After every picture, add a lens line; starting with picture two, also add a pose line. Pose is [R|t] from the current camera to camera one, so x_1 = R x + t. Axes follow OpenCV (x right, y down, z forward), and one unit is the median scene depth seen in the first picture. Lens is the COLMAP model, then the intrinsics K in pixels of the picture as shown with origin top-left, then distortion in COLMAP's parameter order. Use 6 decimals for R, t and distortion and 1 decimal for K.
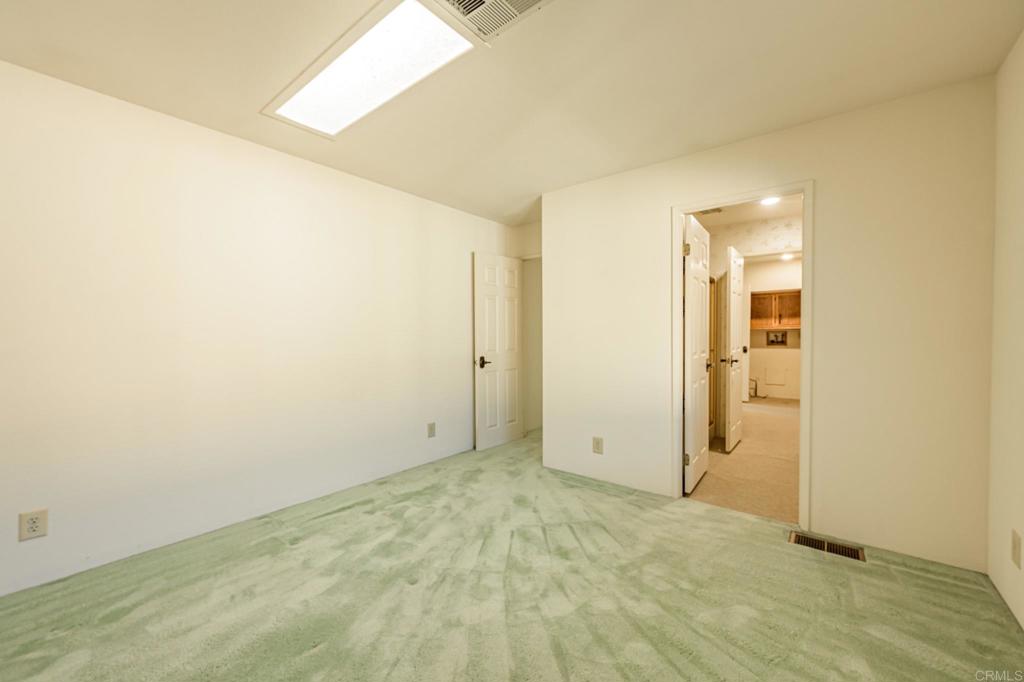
lens RADIAL K [[407.8, 0, 510.1], [0, 407.8, 343.8], [0, 0, 1]] dist [0.000123, -0.000106]
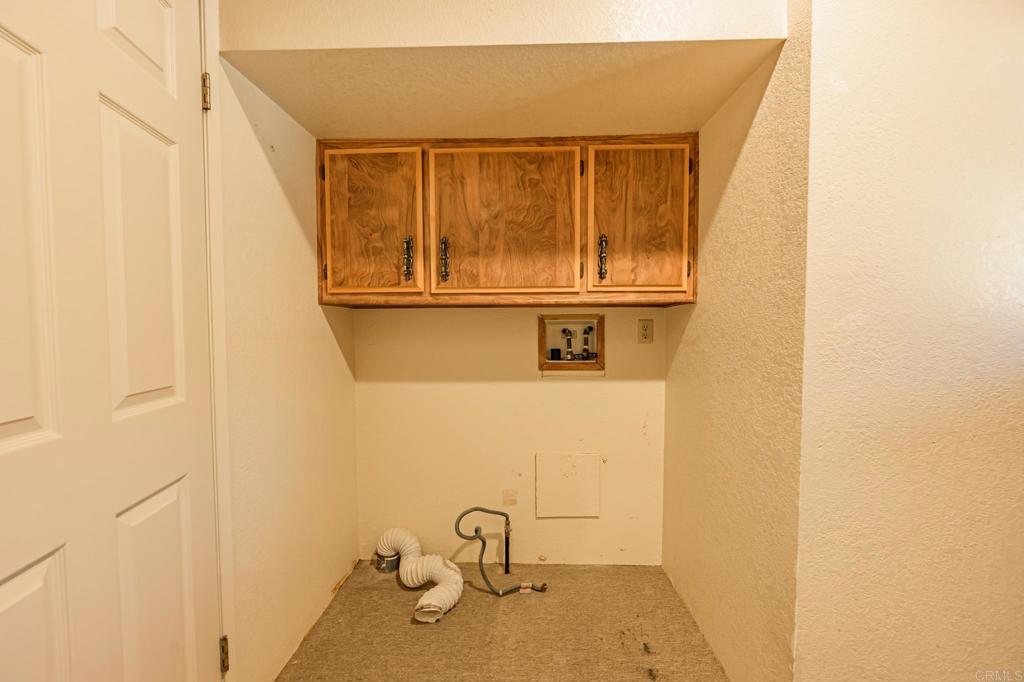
lens RADIAL K [[407.8, 0, 510.1], [0, 407.8, 343.8], [0, 0, 1]] dist [0.000123, -0.000106]
pose [[0.792041, -0.020391, 0.610127, 0.477033], [0.013476, 0.999782, 0.015919, -0.017287], [-0.610319, -0.004387, 0.792144, 0.841308]]
